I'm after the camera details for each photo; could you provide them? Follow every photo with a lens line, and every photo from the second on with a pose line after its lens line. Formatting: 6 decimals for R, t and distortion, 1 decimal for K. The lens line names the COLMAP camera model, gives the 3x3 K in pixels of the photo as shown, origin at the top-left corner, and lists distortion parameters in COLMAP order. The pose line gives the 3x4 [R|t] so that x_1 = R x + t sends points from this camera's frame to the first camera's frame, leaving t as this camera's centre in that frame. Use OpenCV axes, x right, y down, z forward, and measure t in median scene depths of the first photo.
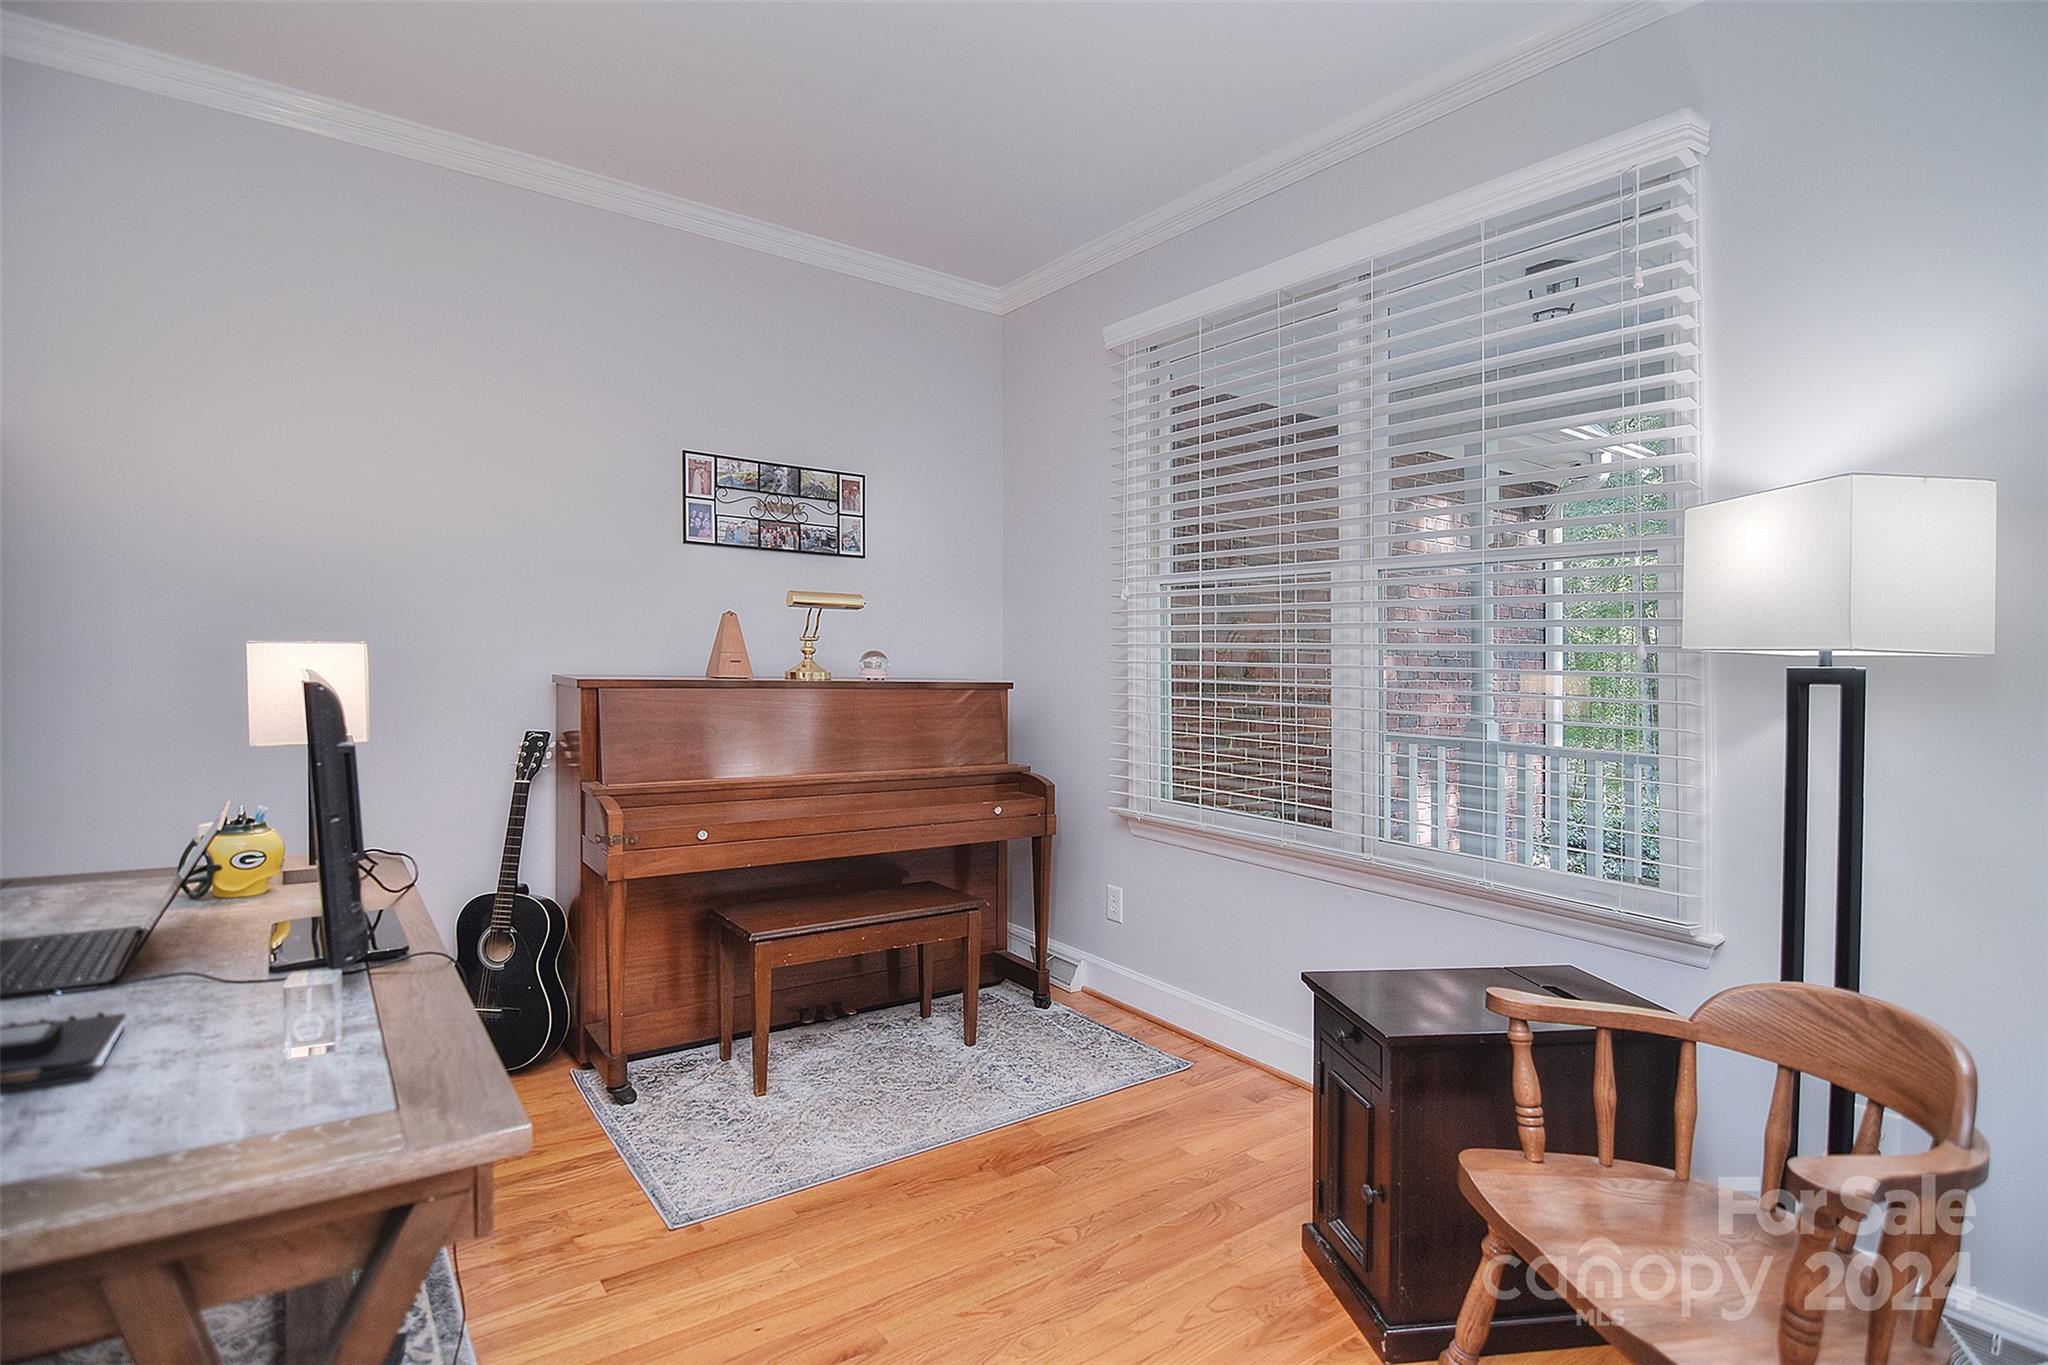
lens RADIAL K [[992.1, 0, 1015.2], [0, 992.1, 673.7], [0, 0, 1]] dist [-0.007513, -0.010543]
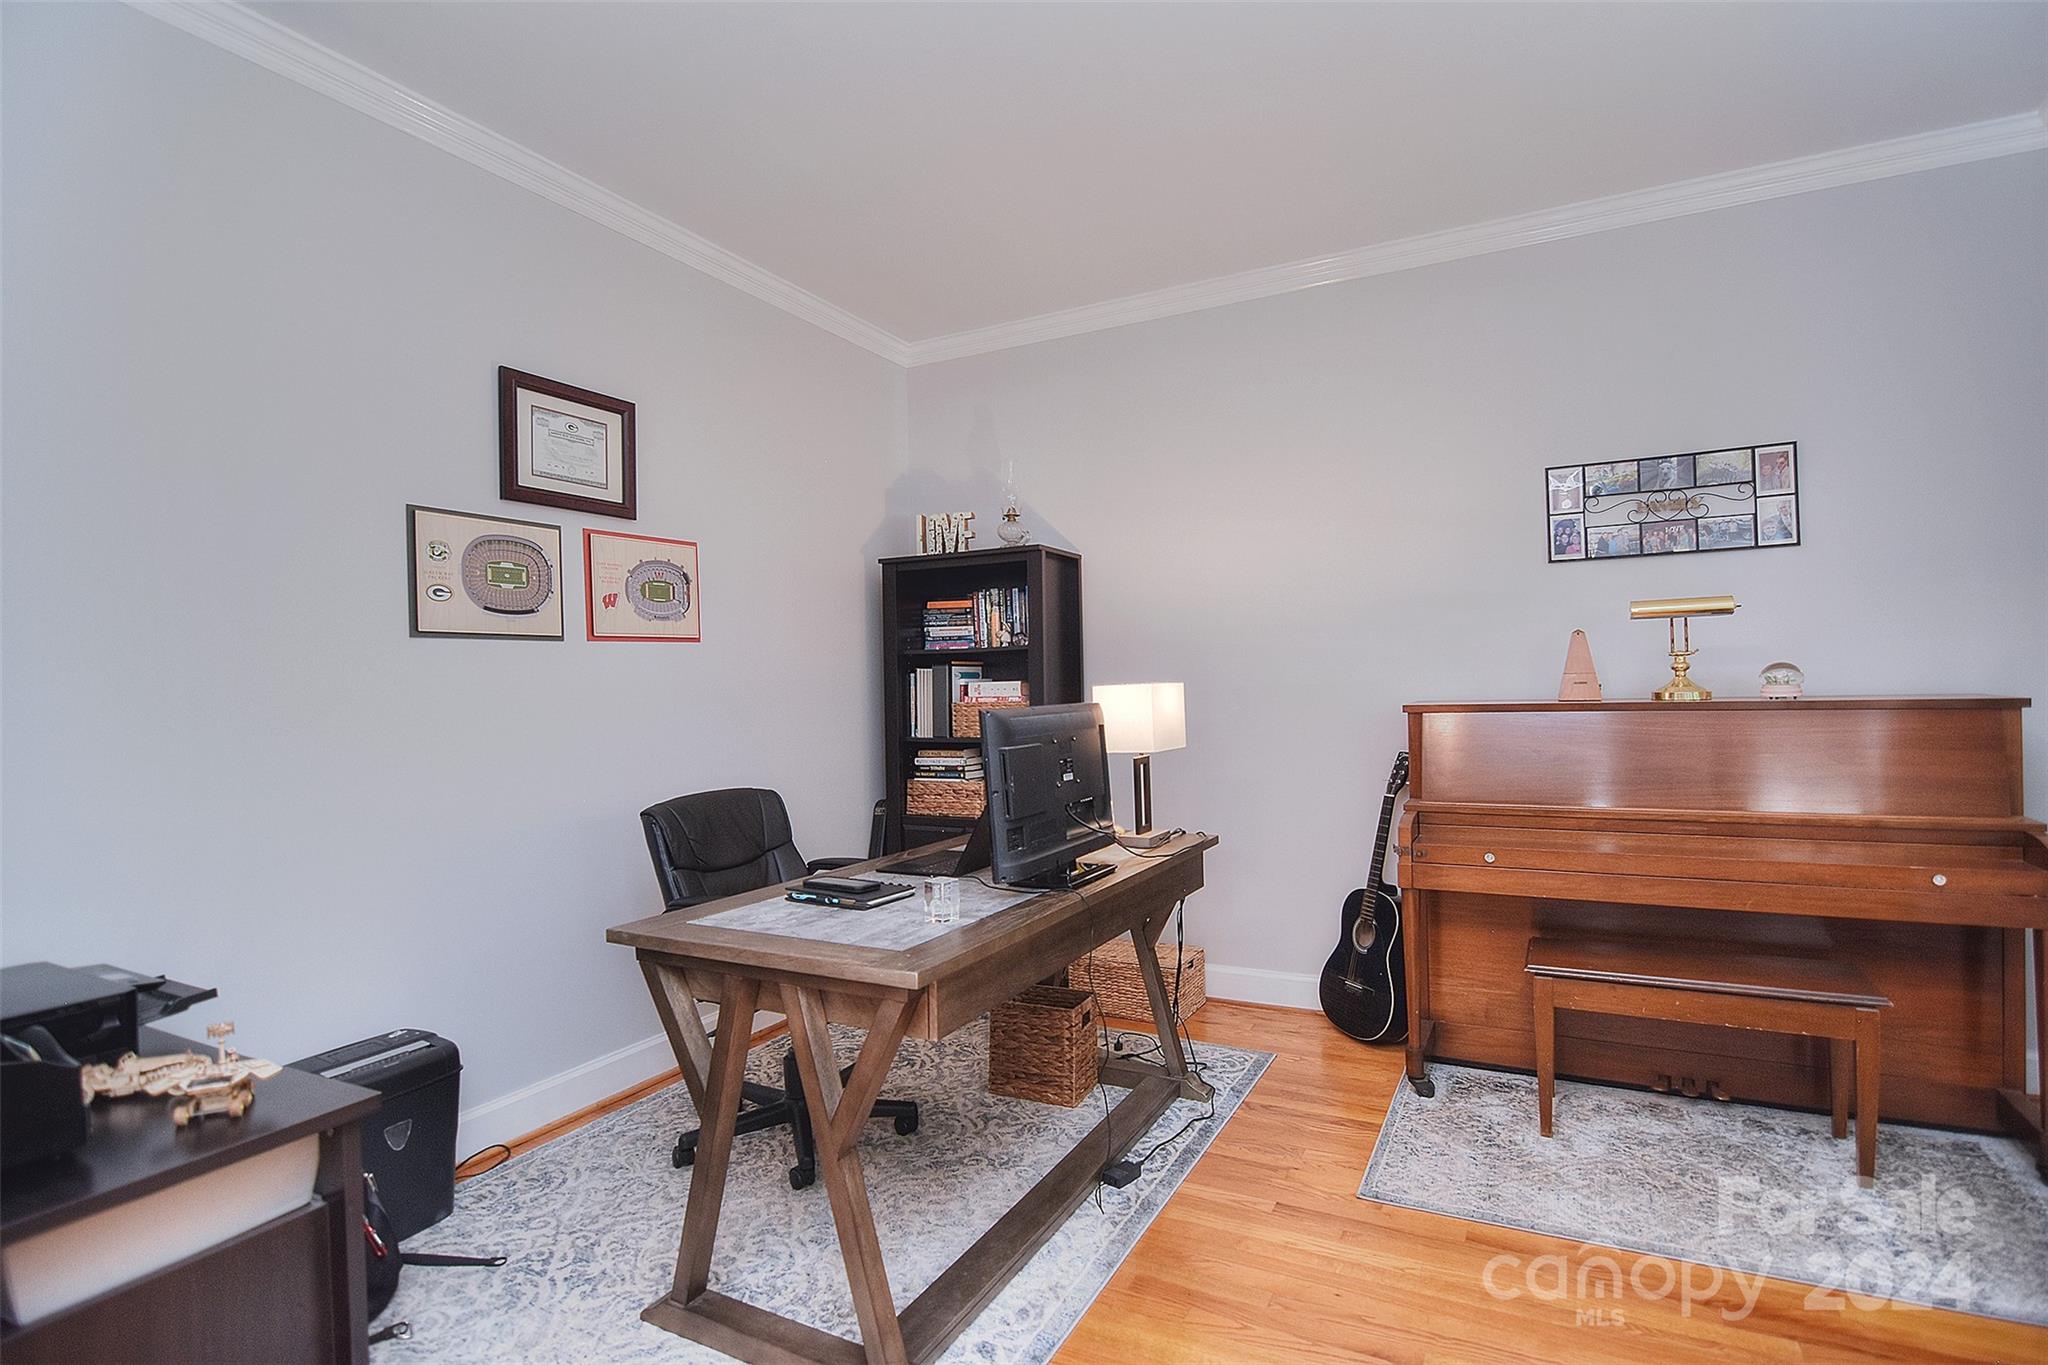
lens RADIAL K [[992.1, 0, 1026.7], [0, 992.1, 686.2], [0, 0, 1]] dist [-0.007513, -0.010543]
pose [[0.446563, -0.030418, -0.894235, 0.310291], [0.026018, 0.999441, -0.021004, -0.003244], [0.894374, -0.013886, 0.447105, 0.102099]]
